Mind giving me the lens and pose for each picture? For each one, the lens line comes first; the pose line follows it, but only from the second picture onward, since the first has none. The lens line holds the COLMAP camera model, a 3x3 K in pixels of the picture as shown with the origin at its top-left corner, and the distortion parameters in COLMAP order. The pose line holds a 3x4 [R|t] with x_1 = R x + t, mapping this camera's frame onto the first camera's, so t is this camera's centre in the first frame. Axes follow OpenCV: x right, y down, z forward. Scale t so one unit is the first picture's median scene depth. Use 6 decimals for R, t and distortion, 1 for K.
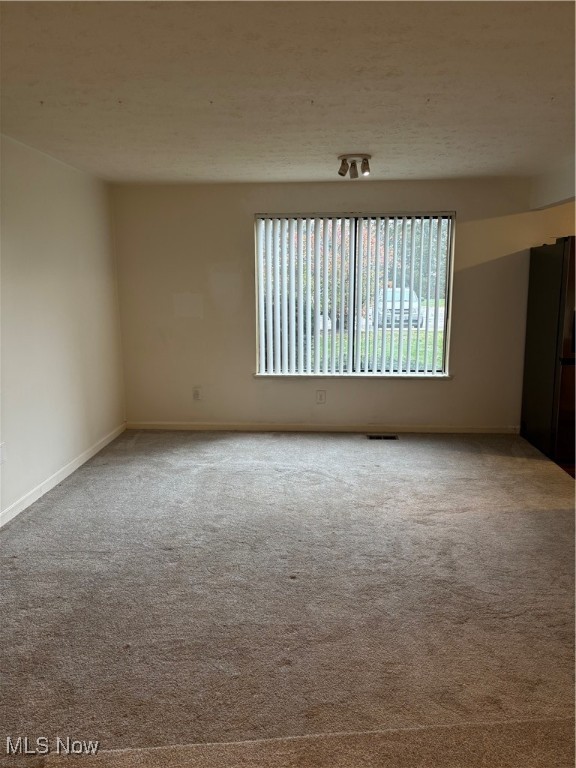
lens RADIAL K [[591.4, 0, 267.5], [0, 591.4, 392.0], [0, 0, 1]] dist [0.030221, -0.046355]
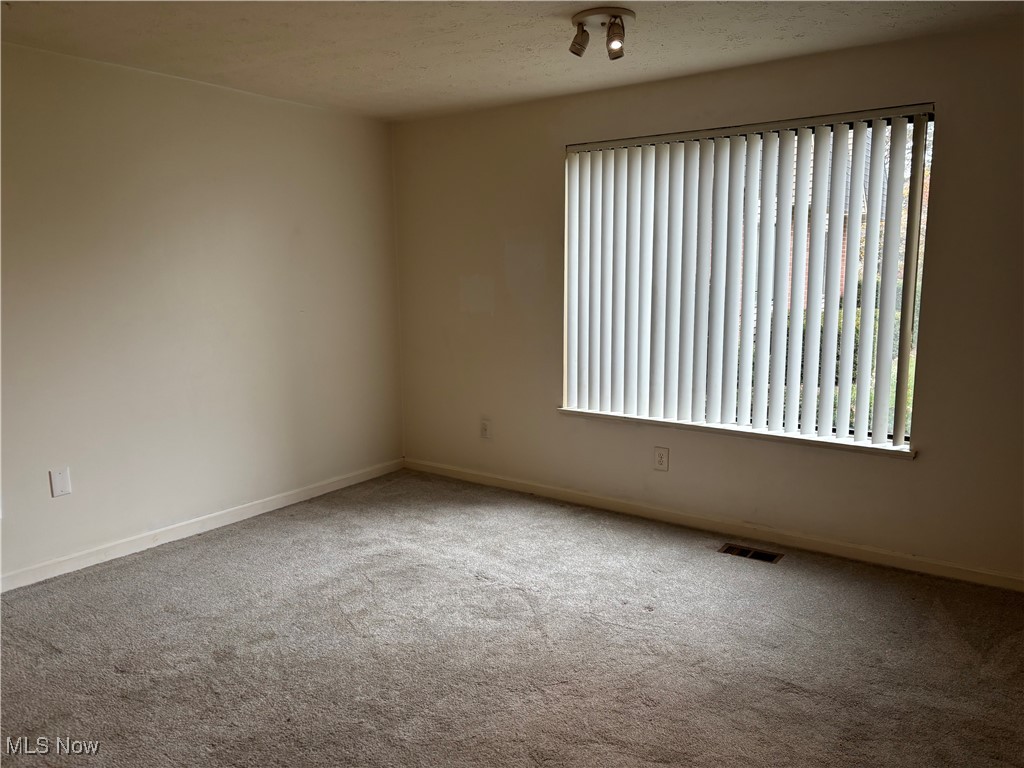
lens RADIAL K [[788.6, 0, 512.1], [0, 788.6, 384.2], [0, 0, 1]] dist [0.030221, -0.046355]
pose [[0.842392, 0.080520, -0.532816, 0.410606], [-0.095726, 0.995407, -0.000918, -0.053576], [0.530295, 0.051777, 0.846231, 0.326068]]
